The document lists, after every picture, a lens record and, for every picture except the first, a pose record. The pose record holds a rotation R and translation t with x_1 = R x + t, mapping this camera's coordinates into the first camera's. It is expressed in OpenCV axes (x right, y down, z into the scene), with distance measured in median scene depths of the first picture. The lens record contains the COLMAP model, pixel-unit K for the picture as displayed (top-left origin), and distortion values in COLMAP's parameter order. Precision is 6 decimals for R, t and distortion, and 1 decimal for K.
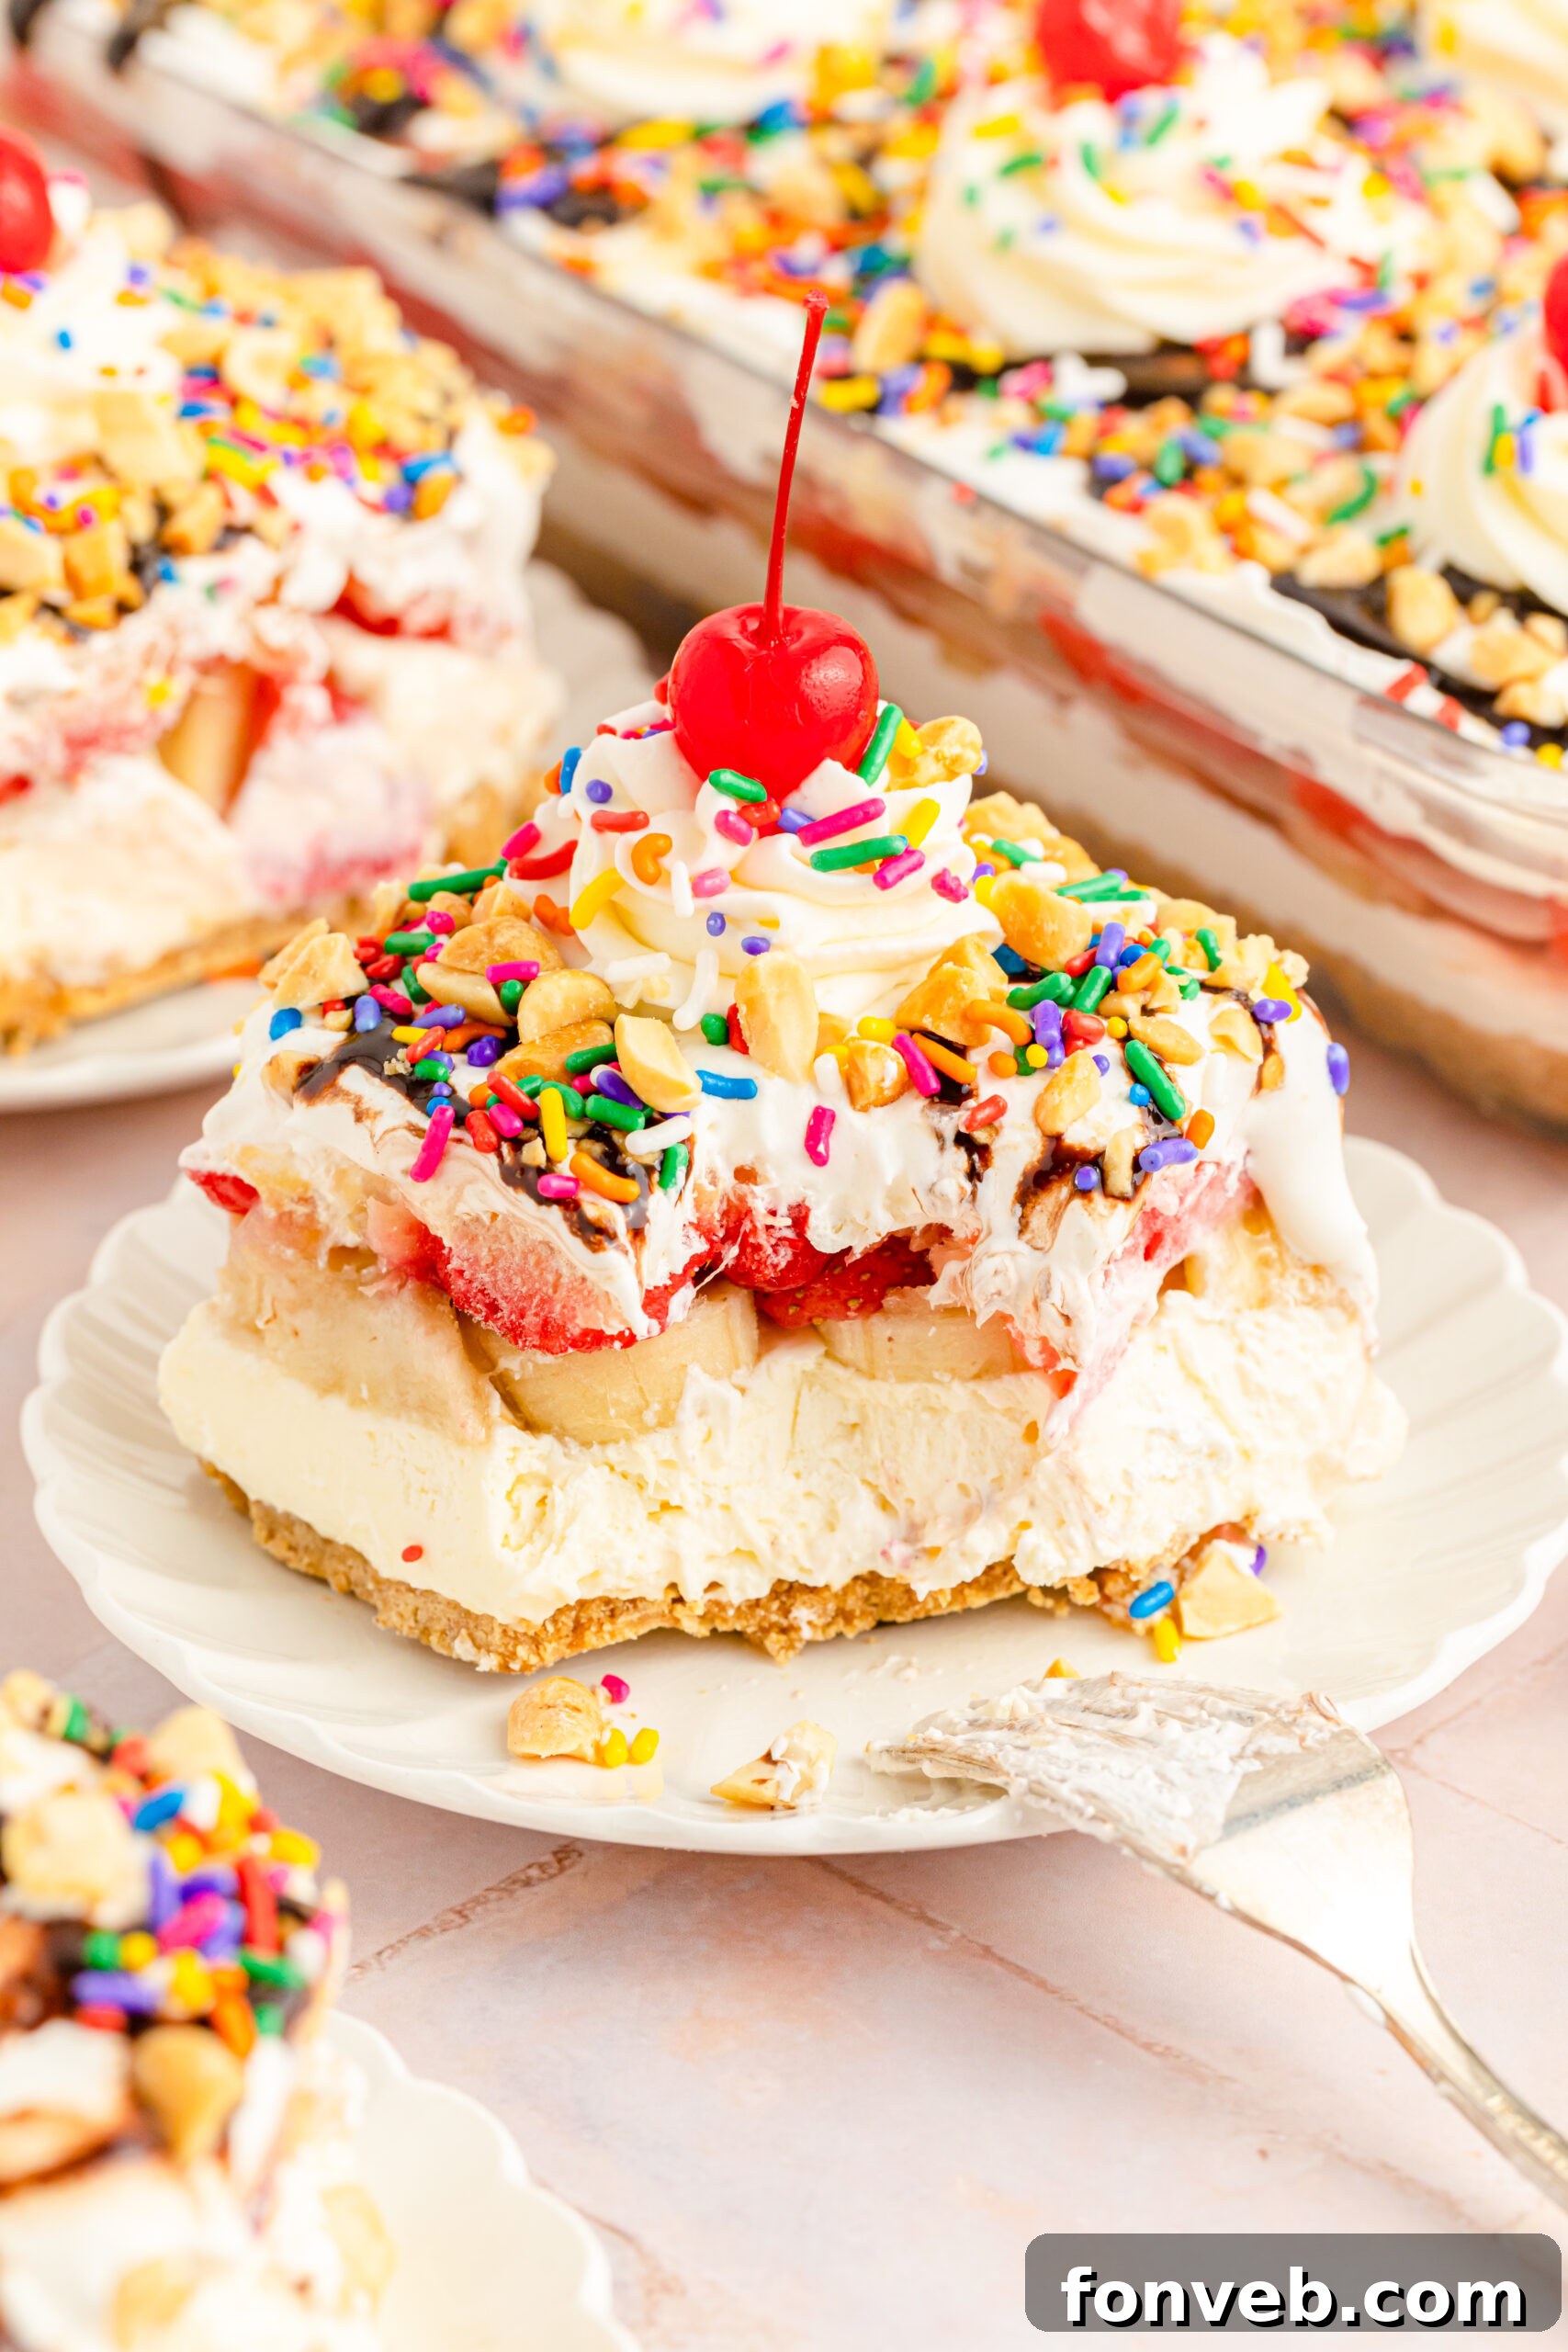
lens RADIAL K [[8261.7, 0, 784.0], [0, 8261.7, 1176.0], [0, 0, 1]] dist [0.105370, -0.946077]
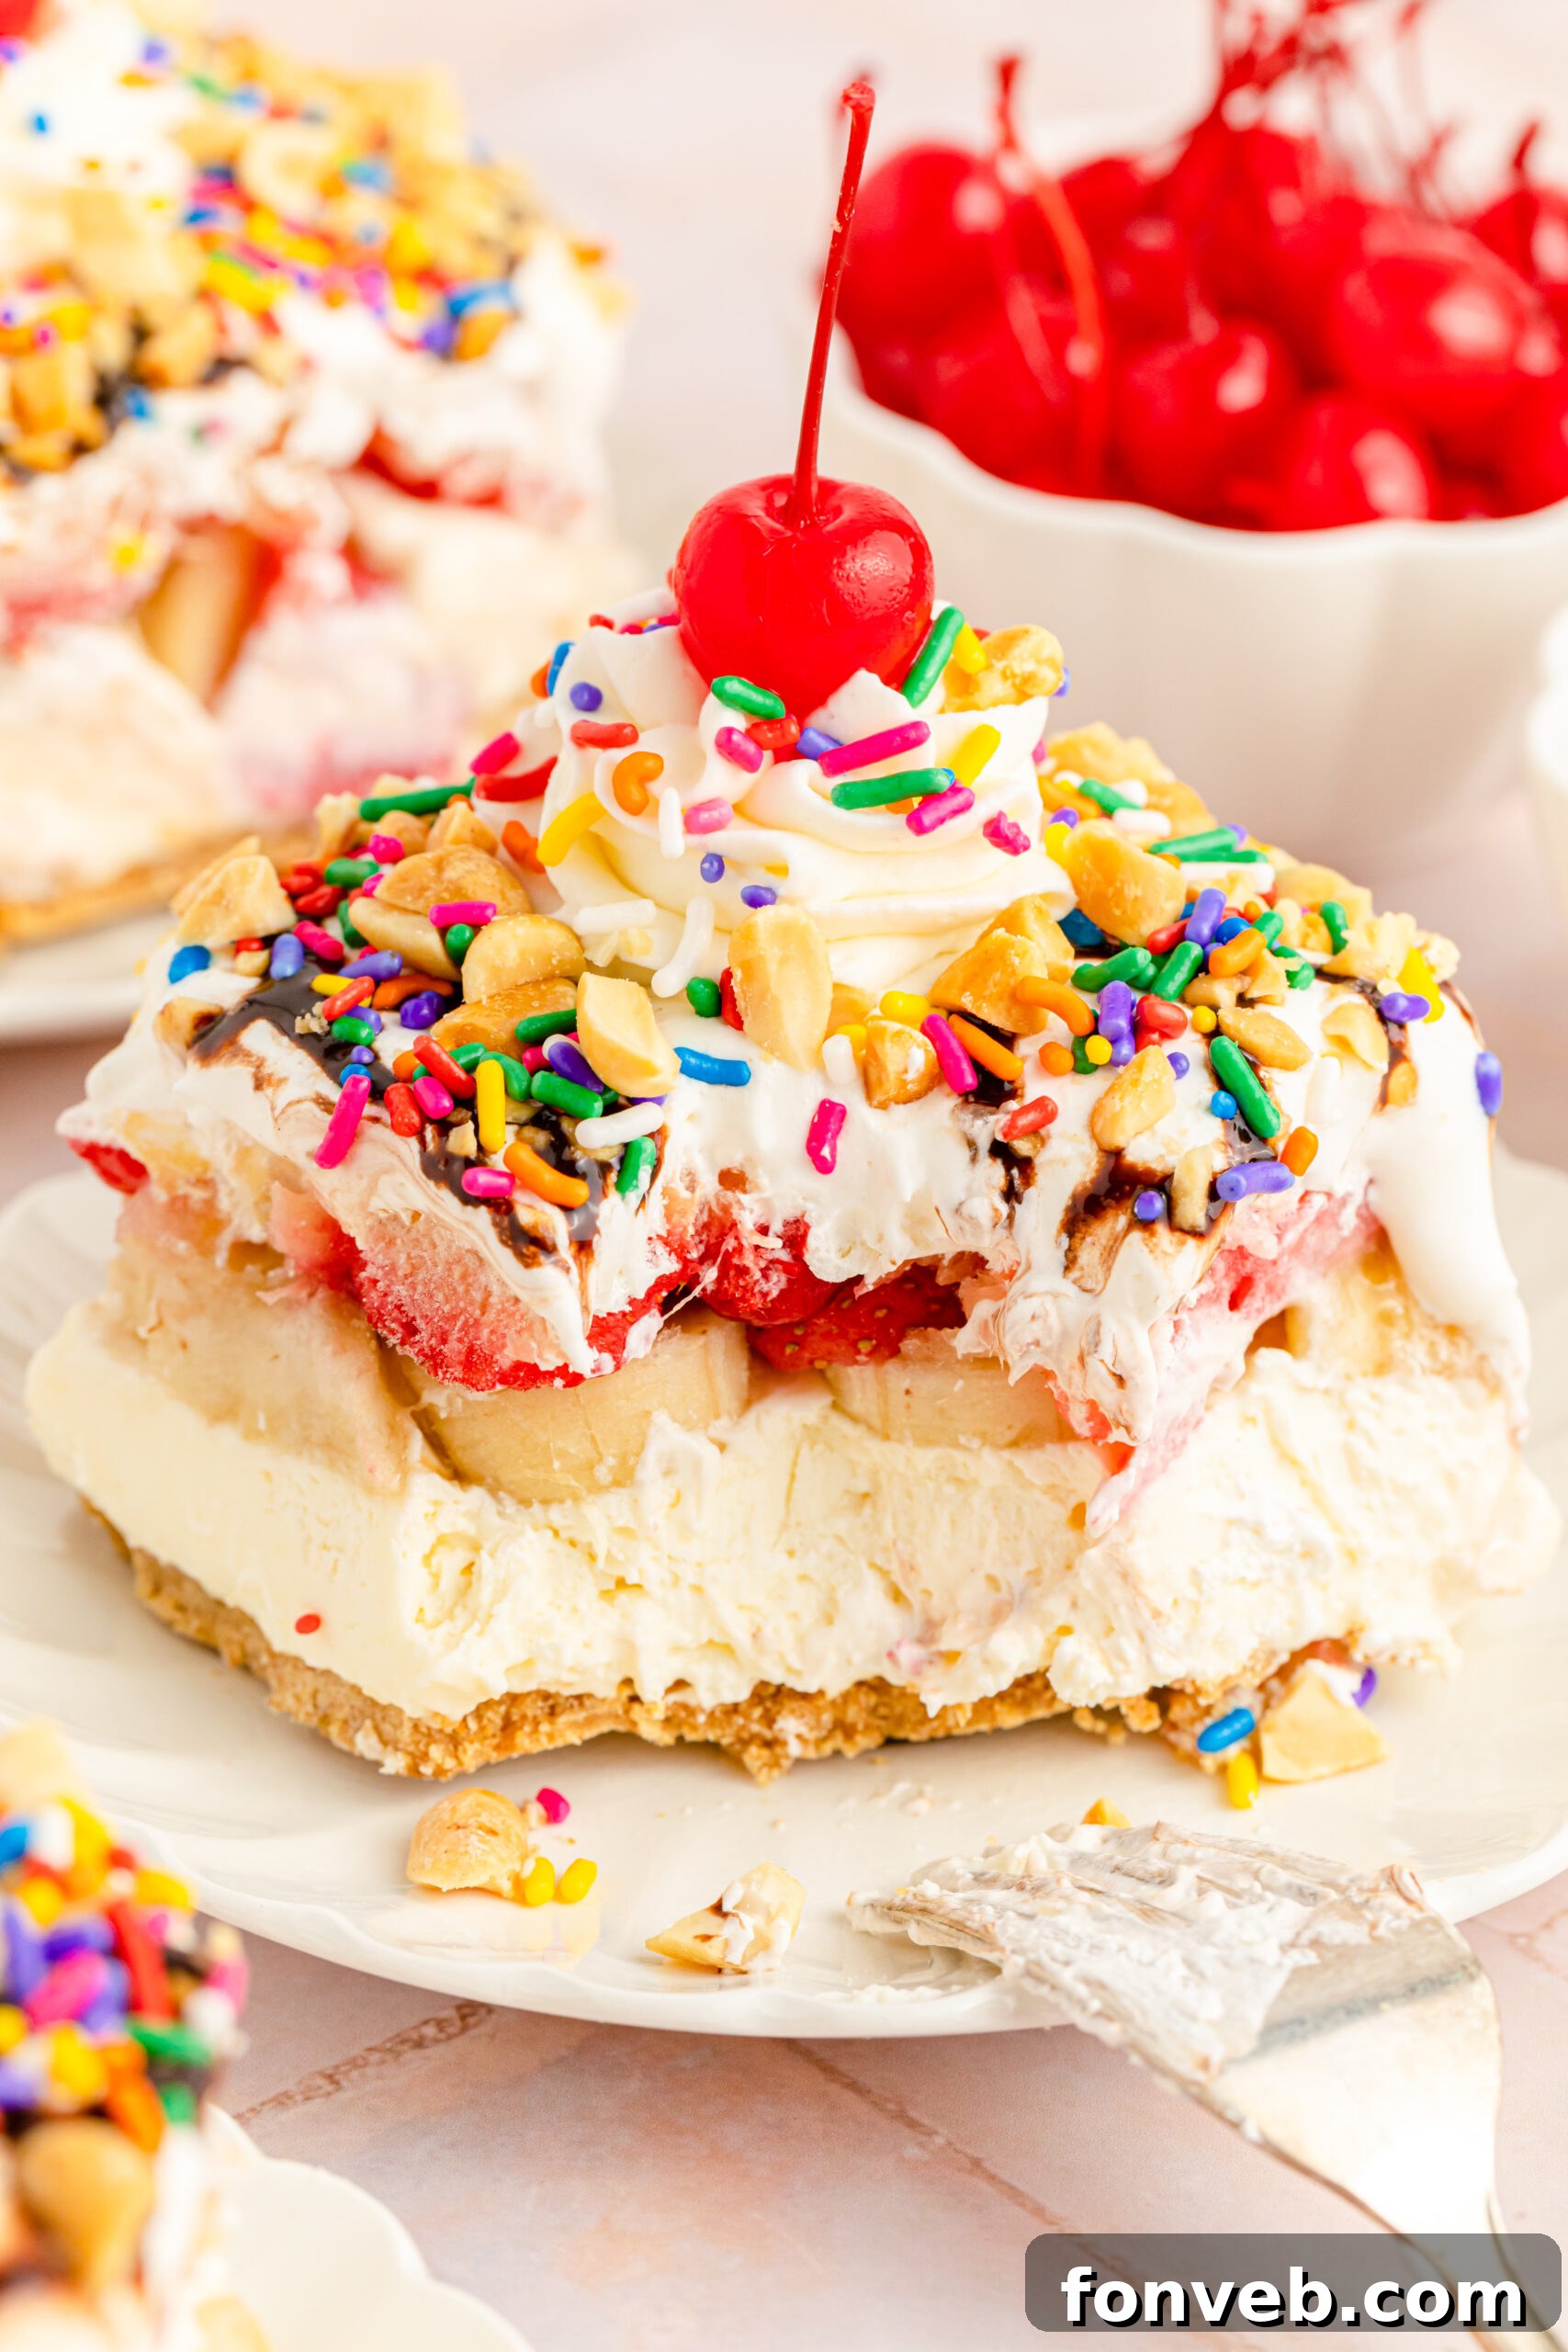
lens RADIAL K [[8642.6, 0, 826.1], [0, 8642.6, 1006.6], [0, 0, 1]] dist [0.131238, 3.766374]
pose [[0.997245, 0.049323, -0.055396, 0.049833], [-0.050009, 0.998688, -0.011058, -0.008053], [0.054778, 0.013797, 0.998403, 0.157128]]
